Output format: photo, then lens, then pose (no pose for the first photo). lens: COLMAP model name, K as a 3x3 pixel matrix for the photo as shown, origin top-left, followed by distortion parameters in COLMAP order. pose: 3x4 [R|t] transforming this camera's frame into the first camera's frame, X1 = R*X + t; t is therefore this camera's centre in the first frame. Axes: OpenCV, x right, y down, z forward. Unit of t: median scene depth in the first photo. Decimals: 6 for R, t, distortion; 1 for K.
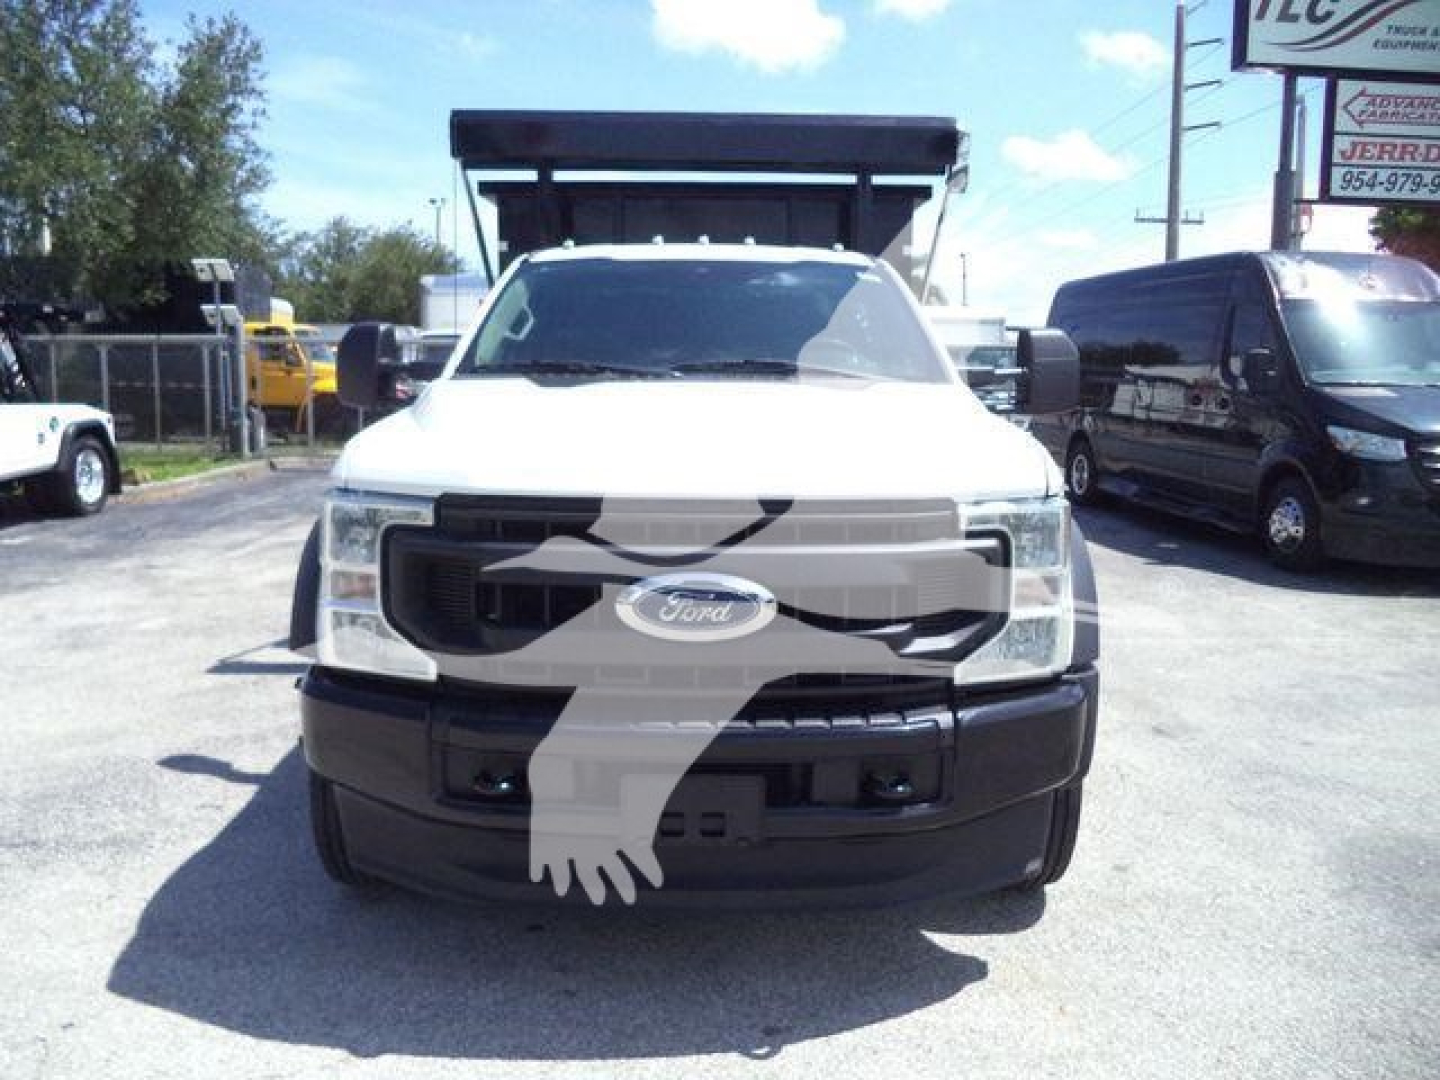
lens RADIAL K [[1203.4, 0, 720.0], [0, 1203.4, 540.0], [0, 0, 1]] dist [-0.019481, 0.001547]
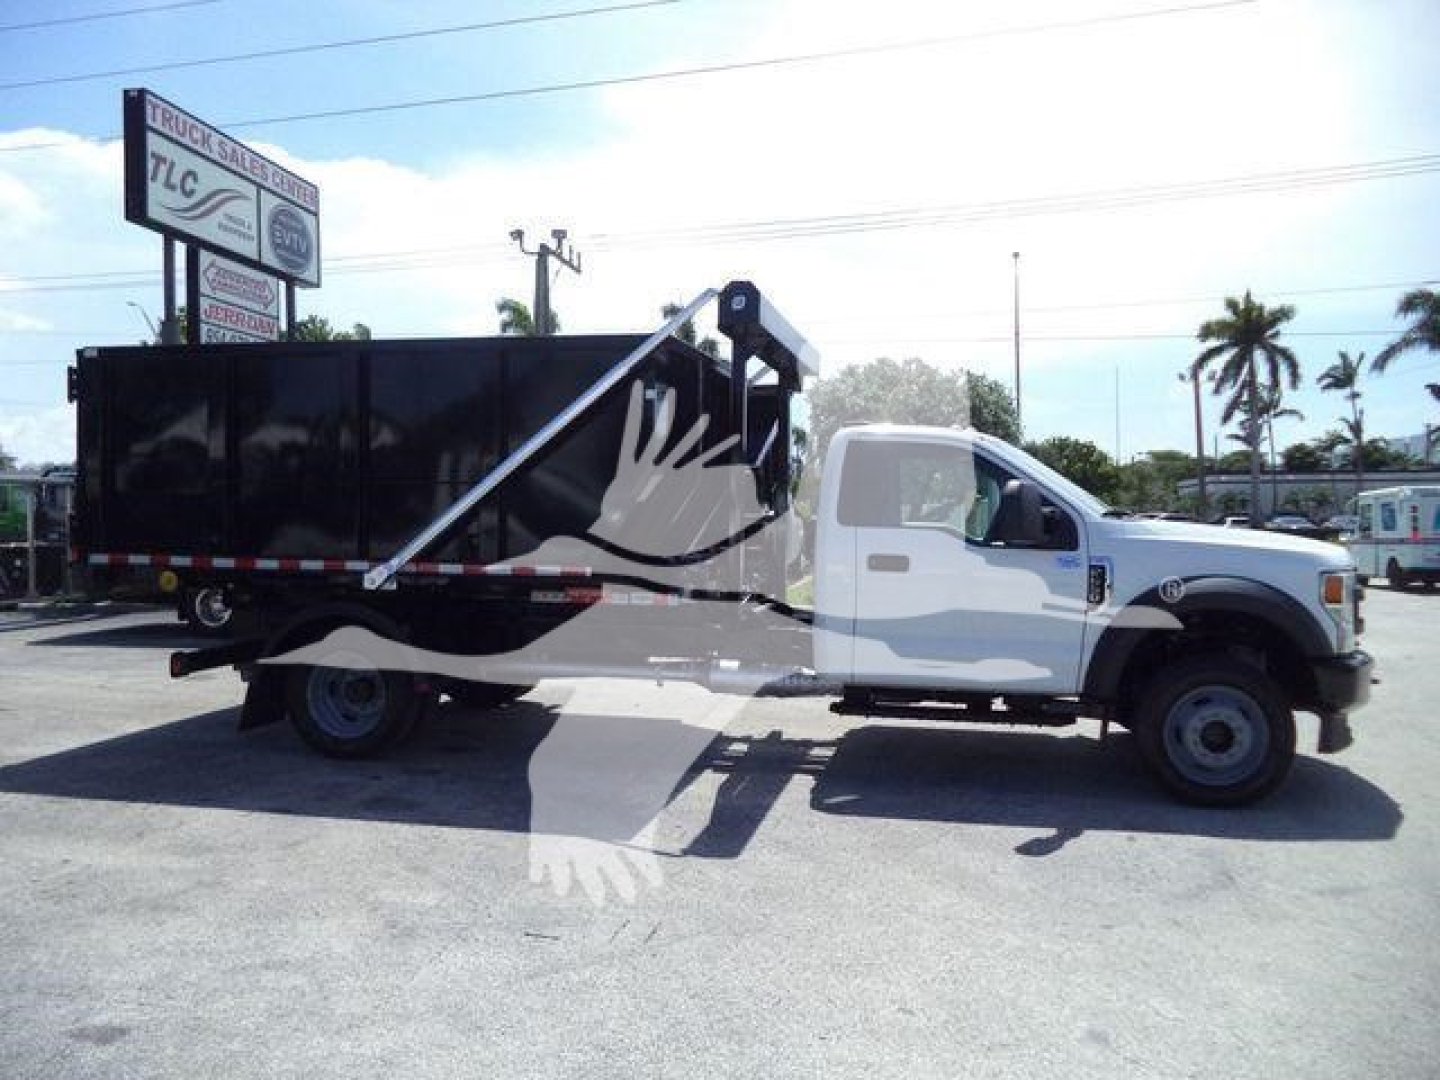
lens RADIAL K [[1166.8, 0, 713.3], [0, 1166.8, 562.6], [0, 0, 1]] dist [-0.017689, -0.013159]
pose [[0.201766, -0.059124, 0.977648, -0.502752], [0.136010, 0.990196, 0.031813, -0.053141], [-0.969944, 0.126551, 0.207829, 0.324830]]
